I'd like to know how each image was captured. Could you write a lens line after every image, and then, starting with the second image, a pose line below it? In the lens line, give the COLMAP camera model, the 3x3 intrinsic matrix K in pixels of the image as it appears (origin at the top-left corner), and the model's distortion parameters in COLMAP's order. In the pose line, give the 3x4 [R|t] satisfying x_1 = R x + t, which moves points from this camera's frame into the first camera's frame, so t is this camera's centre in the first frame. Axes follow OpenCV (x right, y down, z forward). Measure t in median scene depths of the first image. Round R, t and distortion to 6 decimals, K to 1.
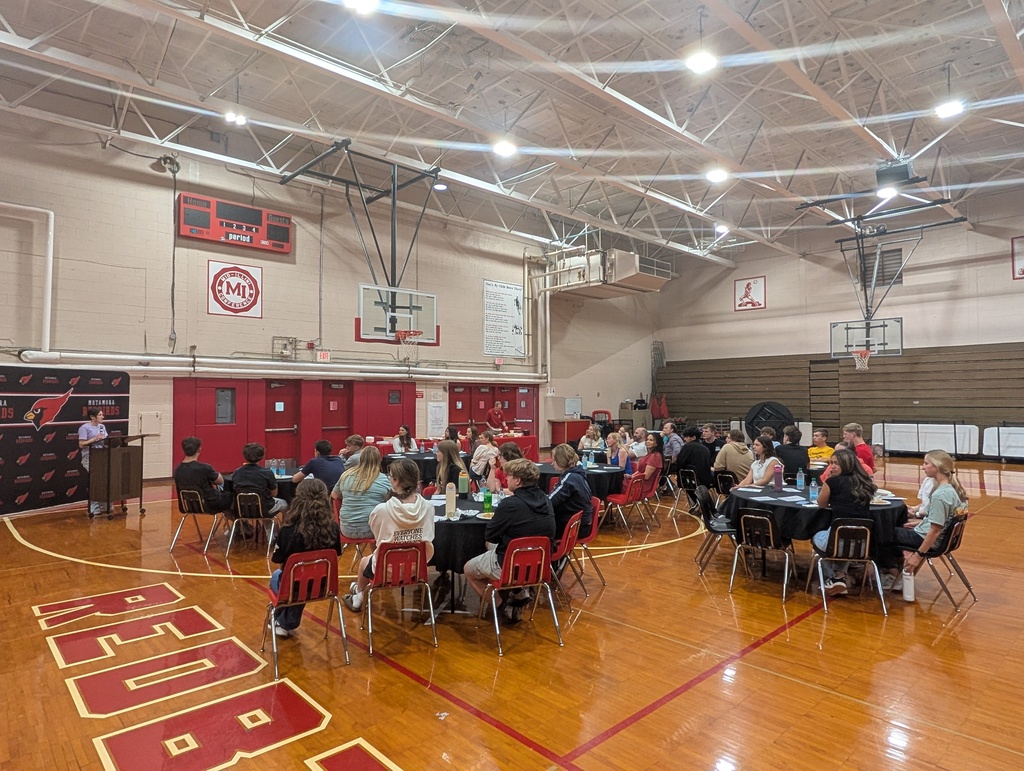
lens RADIAL K [[602.3, 0, 512.0], [0, 602.3, 385.5], [0, 0, 1]] dist [0.004937, 0.000620]
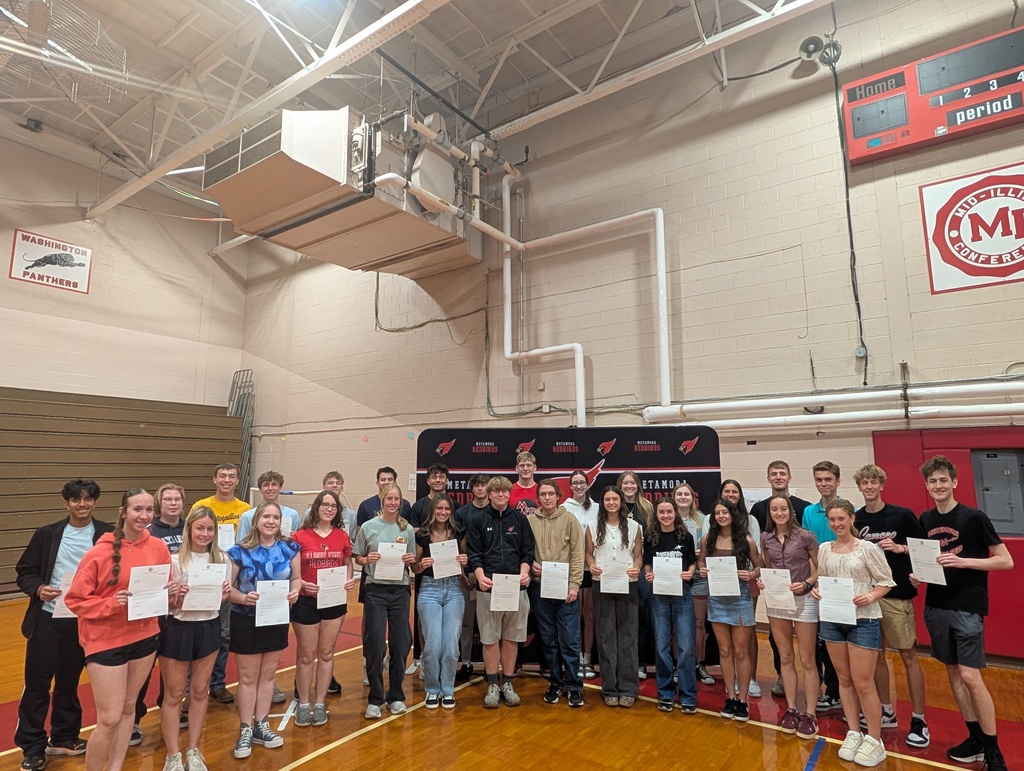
lens RADIAL K [[602.3, 0, 512.0], [0, 602.3, 385.5], [0, 0, 1]] dist [0.004937, 0.000620]
pose [[0.191751, -0.140518, -0.971332, -0.118216], [0.031591, 0.990068, -0.136992, 0.008178], [0.980935, -0.004418, 0.194286, 0.601439]]
